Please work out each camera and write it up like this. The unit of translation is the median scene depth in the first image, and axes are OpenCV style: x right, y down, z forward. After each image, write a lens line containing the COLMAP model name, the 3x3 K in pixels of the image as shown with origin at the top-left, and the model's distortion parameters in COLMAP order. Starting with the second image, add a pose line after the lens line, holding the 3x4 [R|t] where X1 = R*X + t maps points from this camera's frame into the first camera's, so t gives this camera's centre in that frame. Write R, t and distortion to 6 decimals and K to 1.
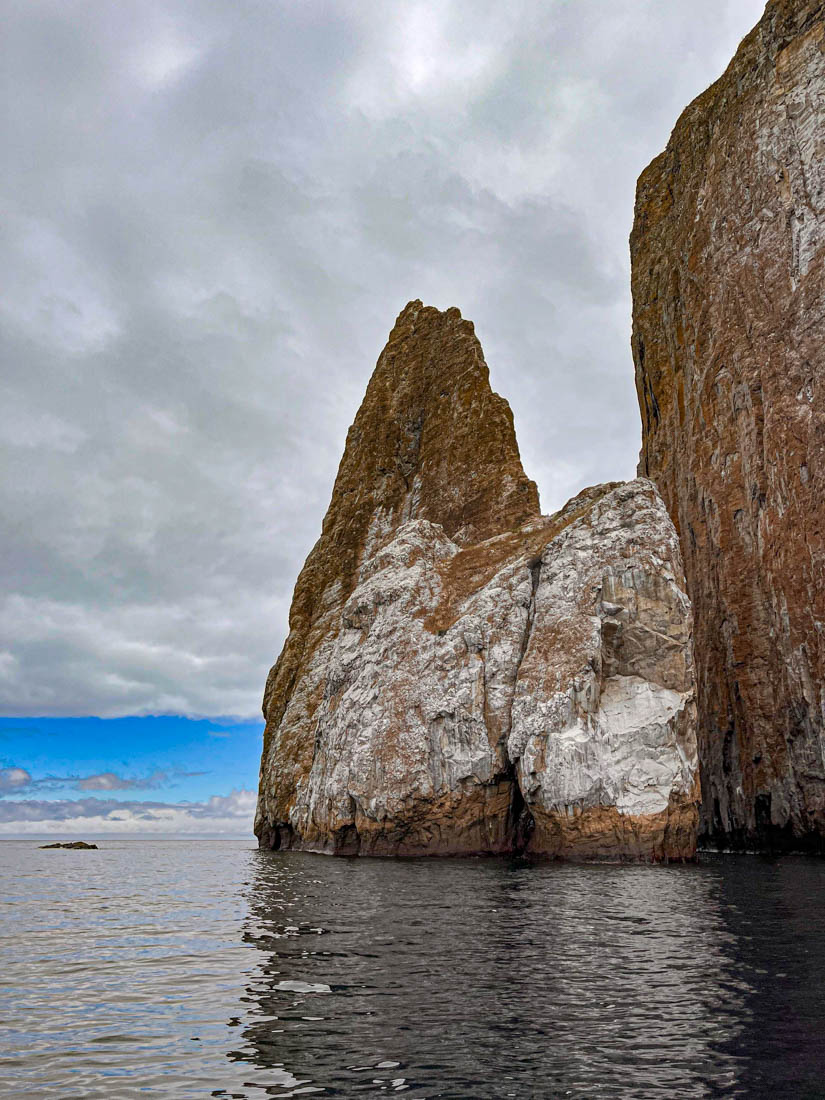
lens RADIAL K [[829.3, 0, 411.9], [0, 829.3, 558.6], [0, 0, 1]] dist [0.076400, -0.078272]
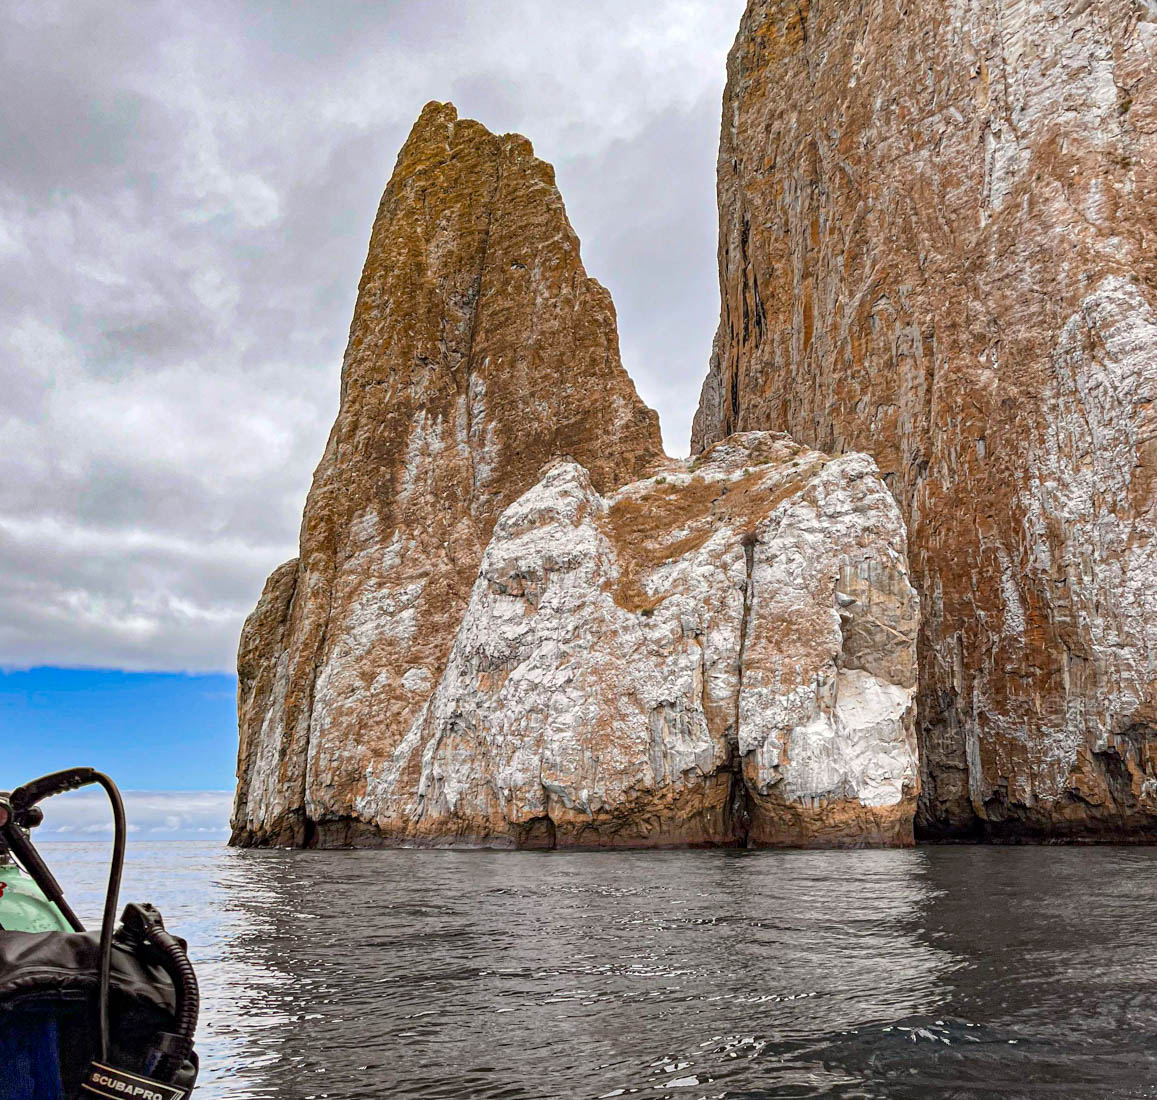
lens RADIAL K [[1233.2, 0, 571.6], [0, 1233.2, 660.2], [0, 0, 1]] dist [0.041669, 0.000000]
pose [[0.954301, 0.033549, 0.296958, -0.381095], [-0.086454, 0.982182, 0.166867, -0.065168], [-0.286068, -0.184914, 0.940198, -0.206382]]
